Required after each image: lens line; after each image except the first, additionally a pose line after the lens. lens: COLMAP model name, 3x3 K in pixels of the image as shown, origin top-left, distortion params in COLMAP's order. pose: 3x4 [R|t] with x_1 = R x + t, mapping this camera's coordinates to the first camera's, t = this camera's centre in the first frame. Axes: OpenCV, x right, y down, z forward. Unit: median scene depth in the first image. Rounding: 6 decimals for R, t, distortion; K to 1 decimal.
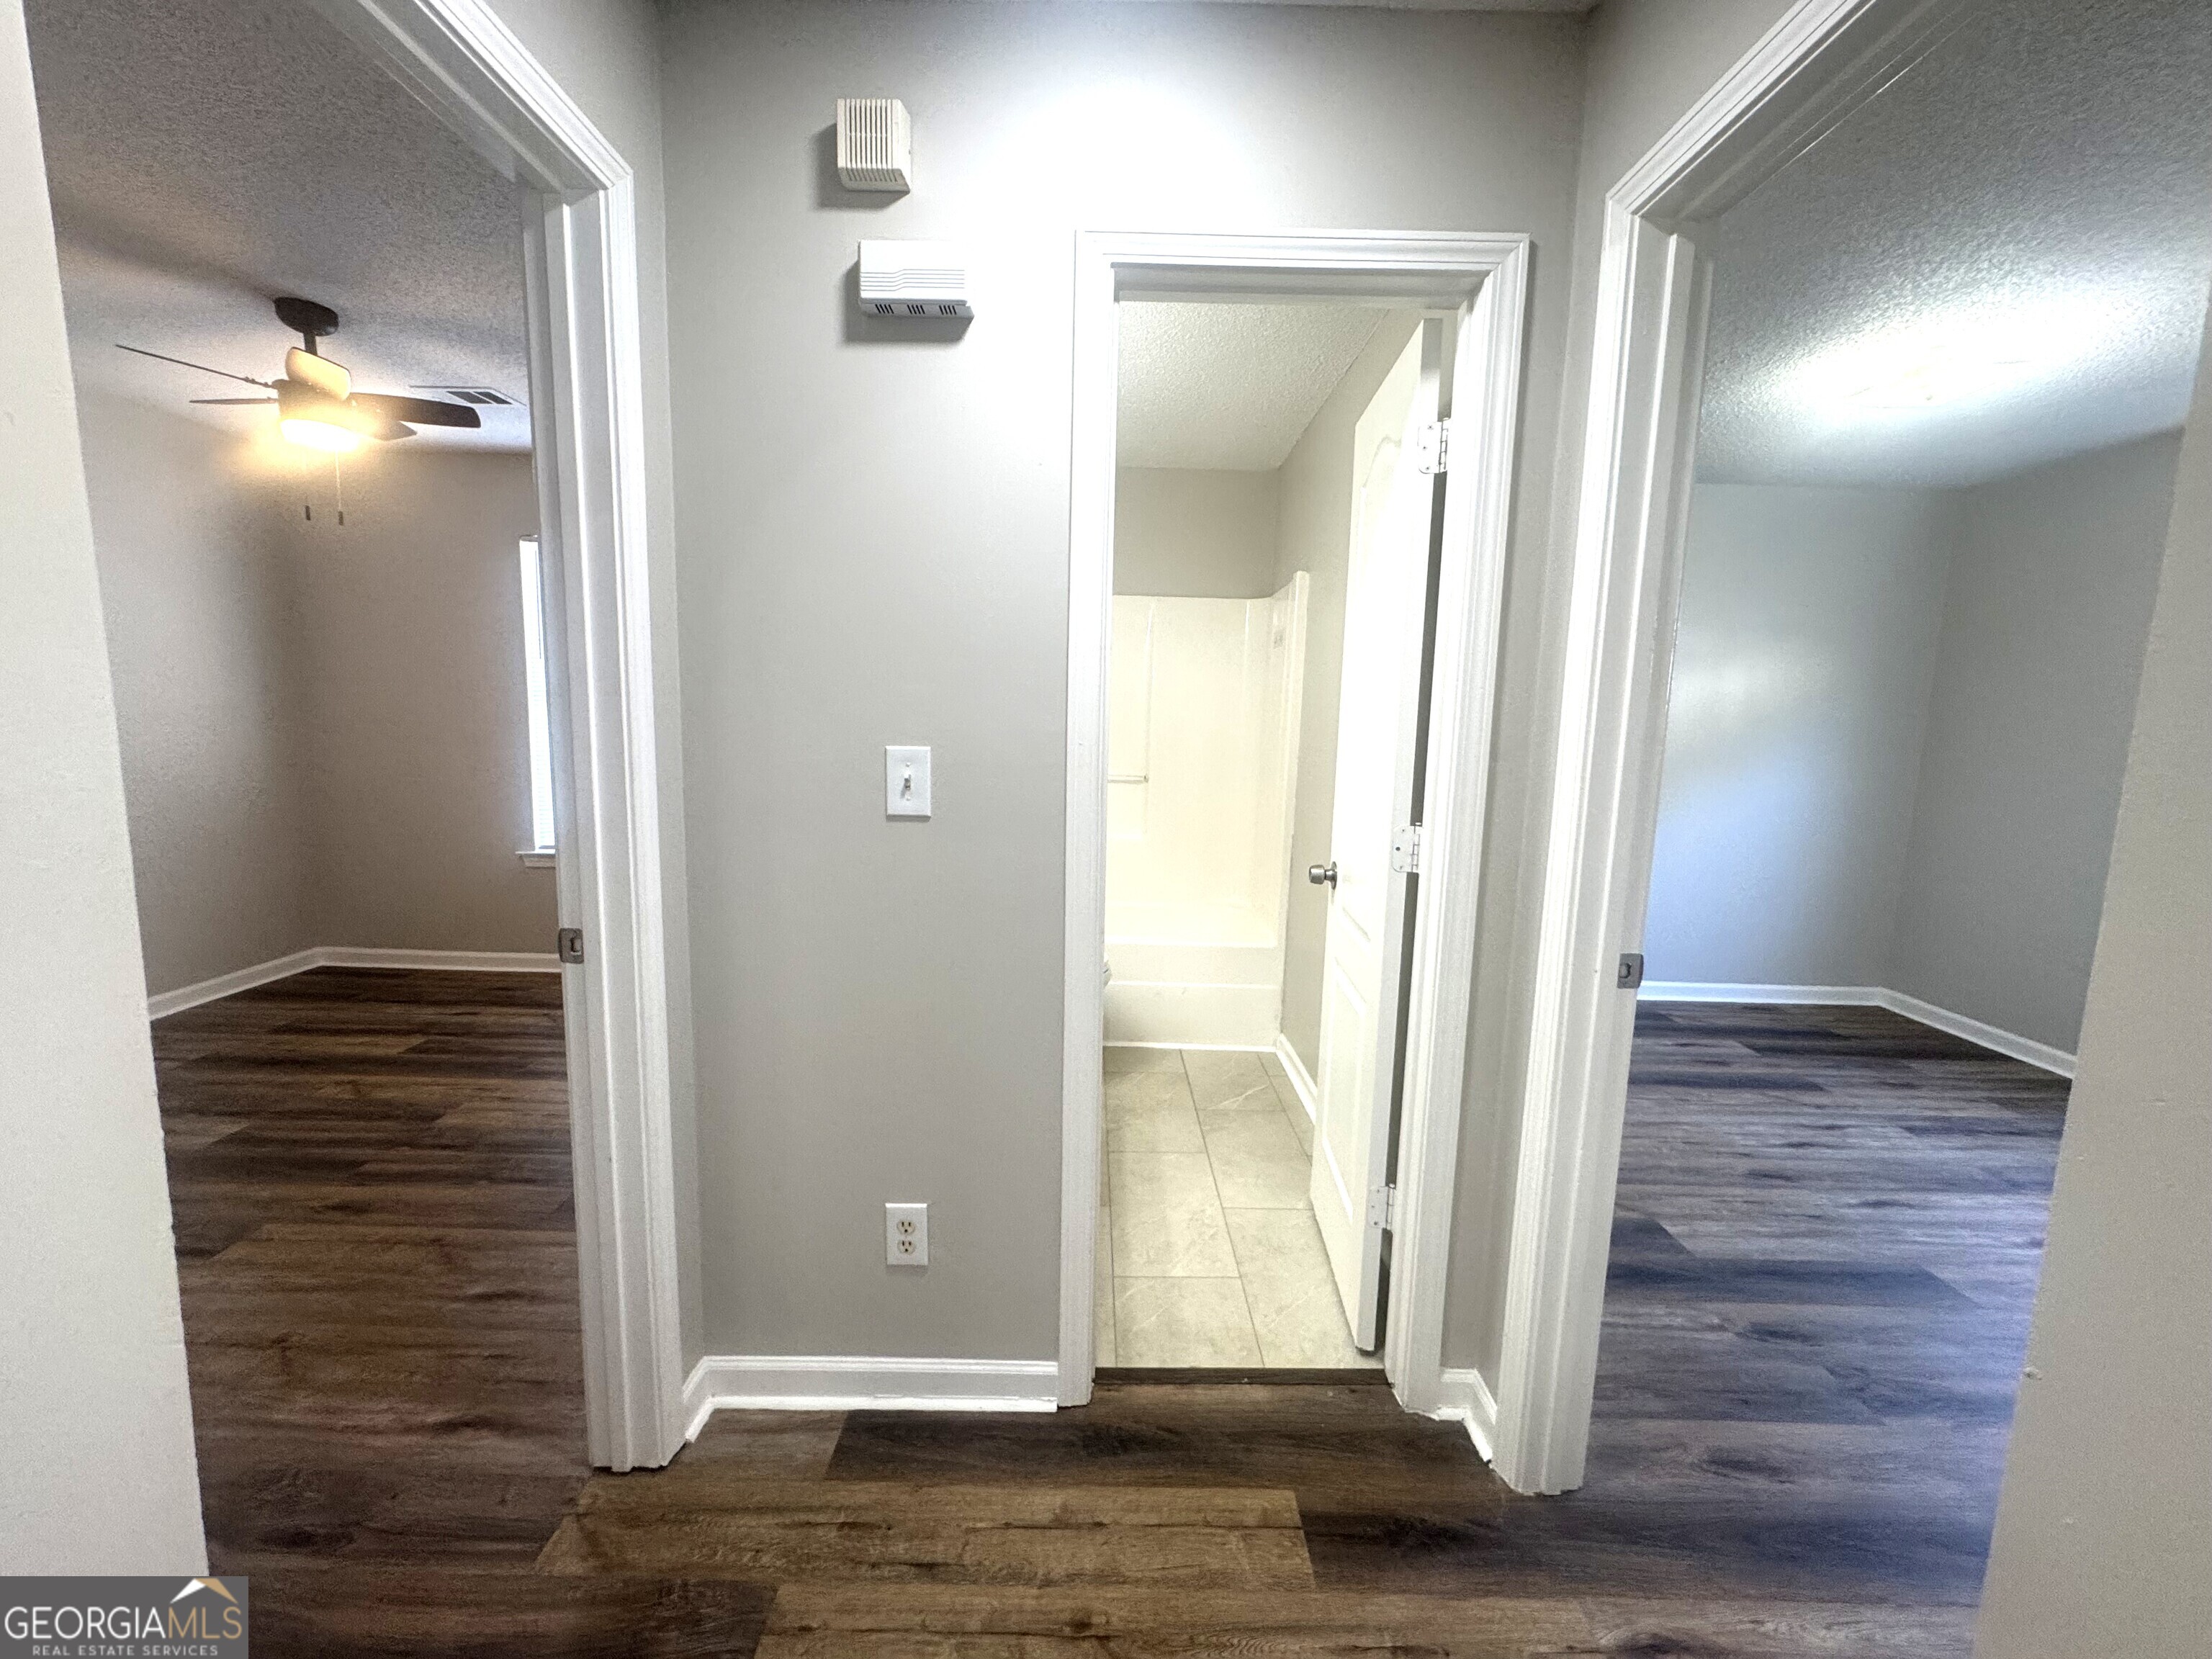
lens RADIAL K [[889.2, 0, 1111.1], [0, 889.2, 838.6], [0, 0, 1]] dist [-0.003506, 0.000409]
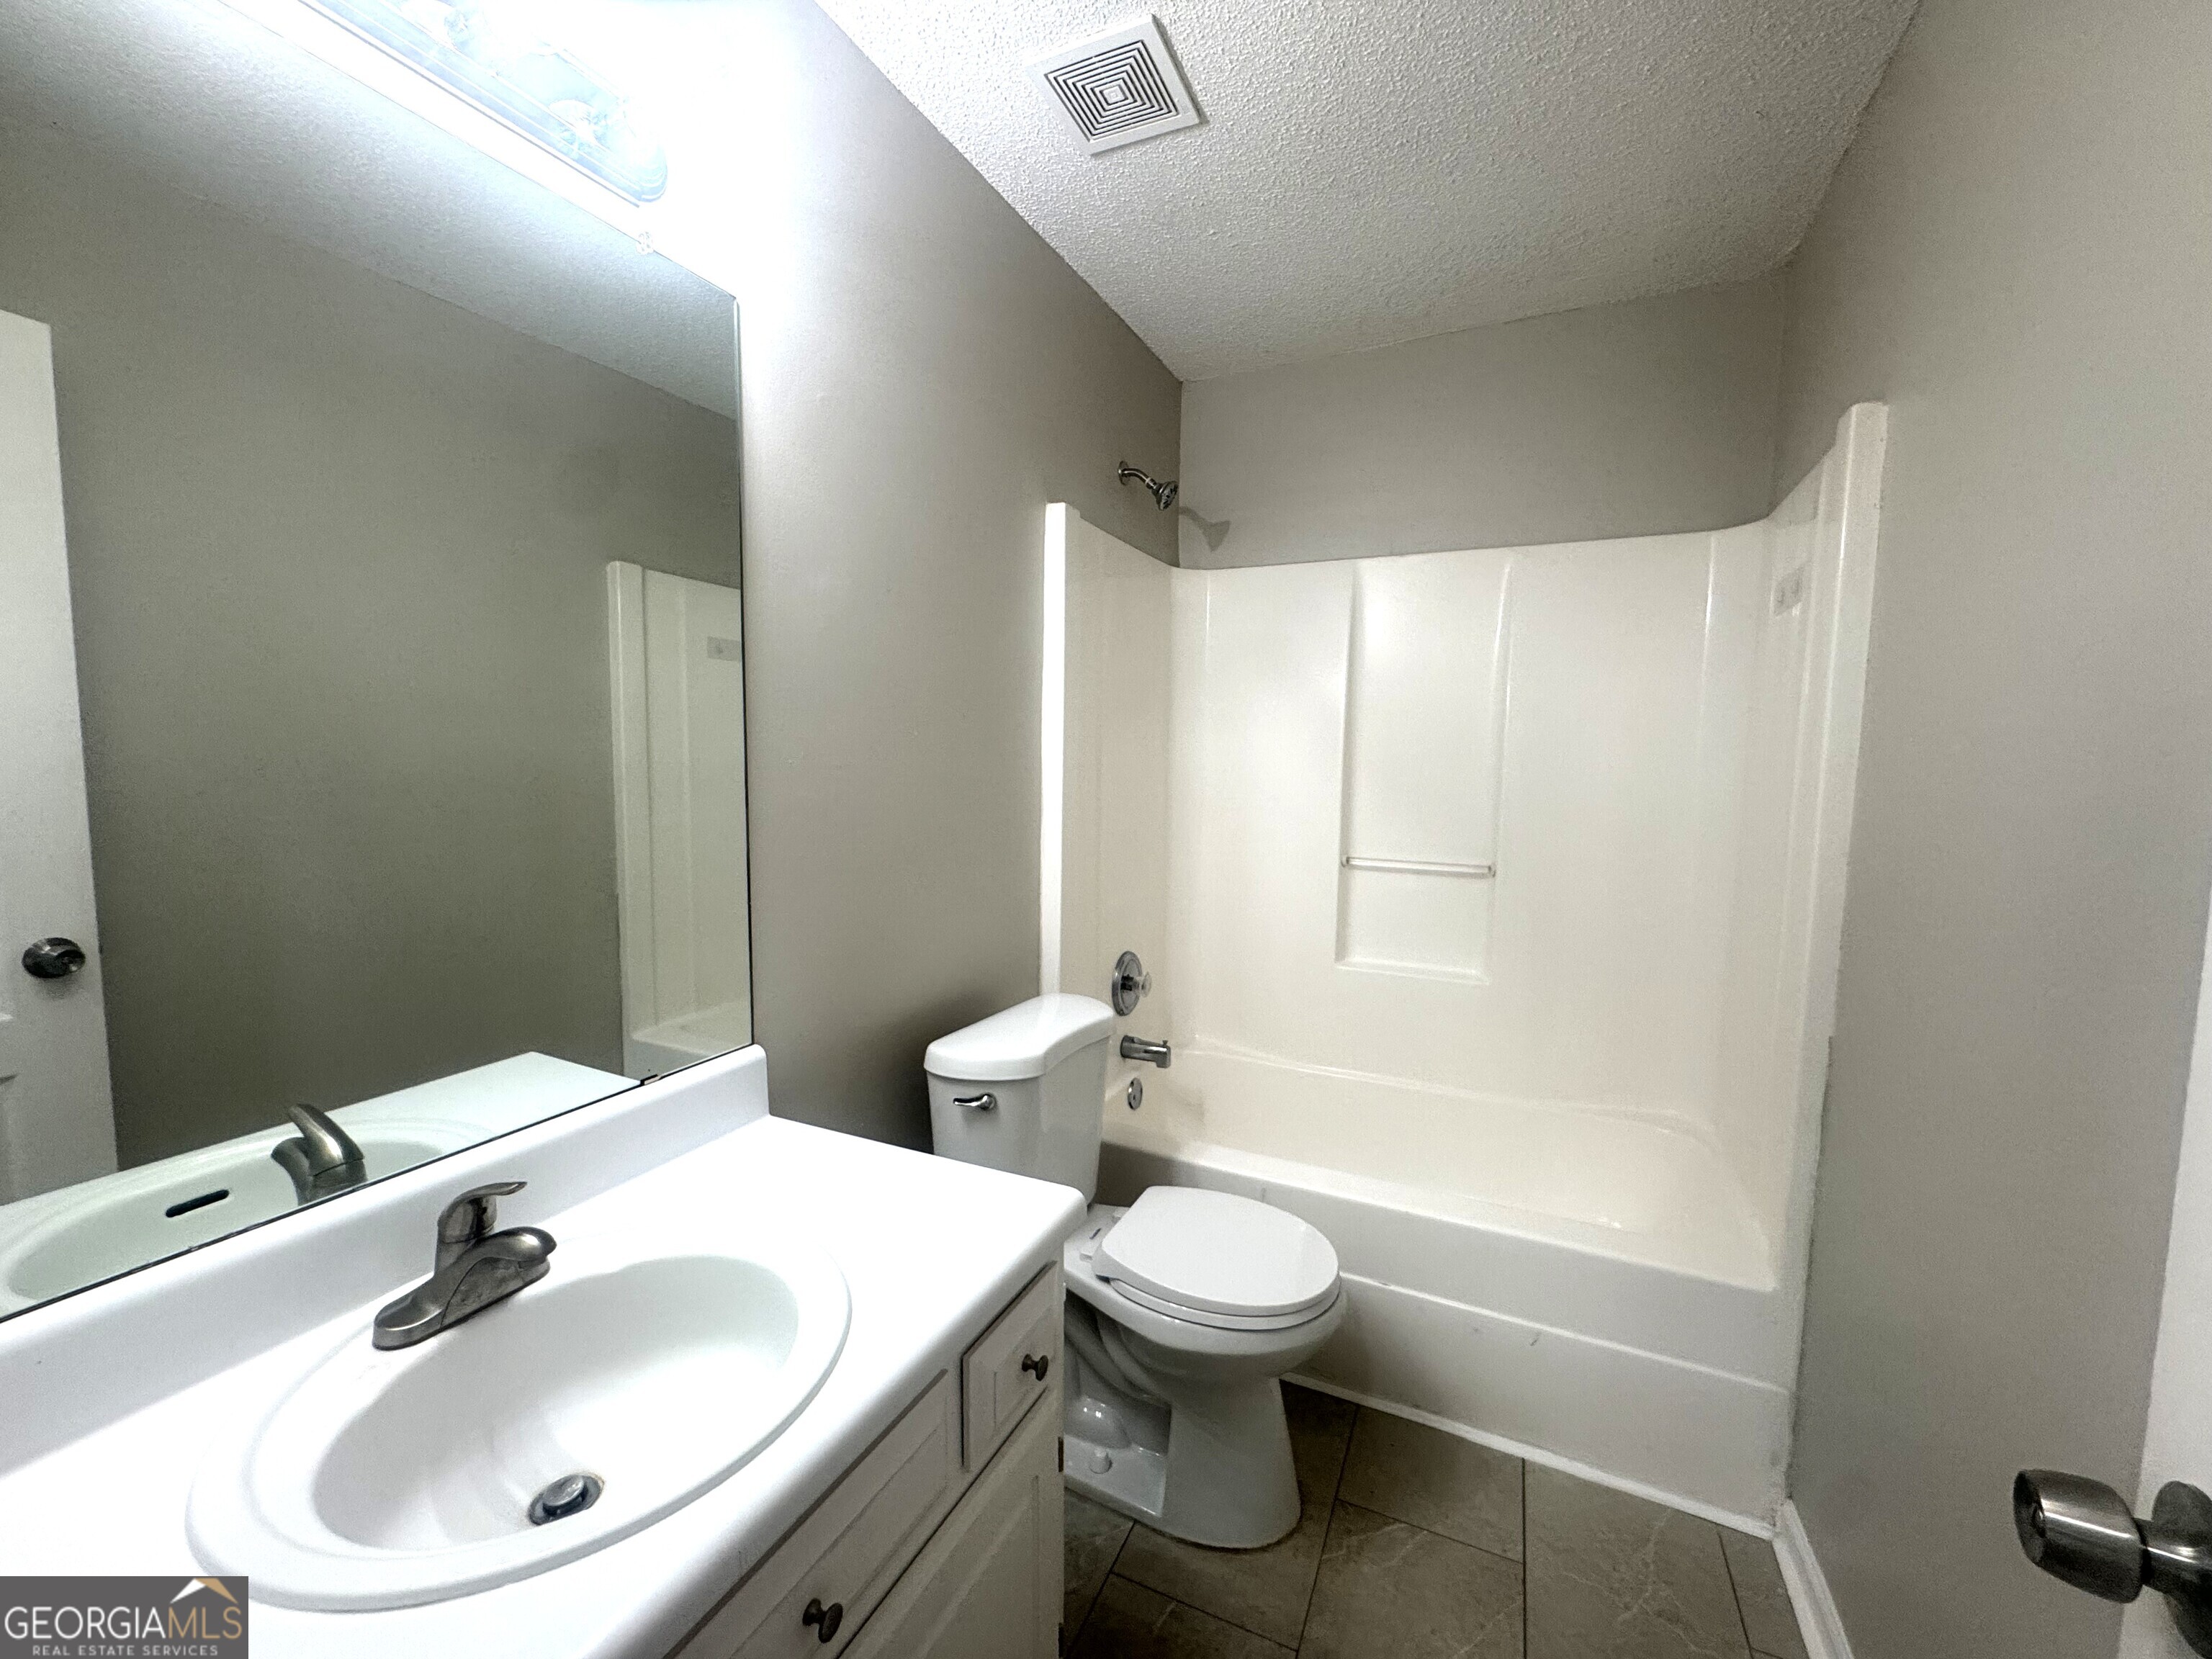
lens RADIAL K [[889.2, 0, 1101.5], [0, 889.2, 836.4], [0, 0, 1]] dist [-0.003506, 0.000409]
pose [[0.901958, 0.025534, -0.431069, 0.080039], [-0.053633, 0.997145, -0.053155, -0.062855], [0.428481, 0.071063, 0.900752, 0.519398]]
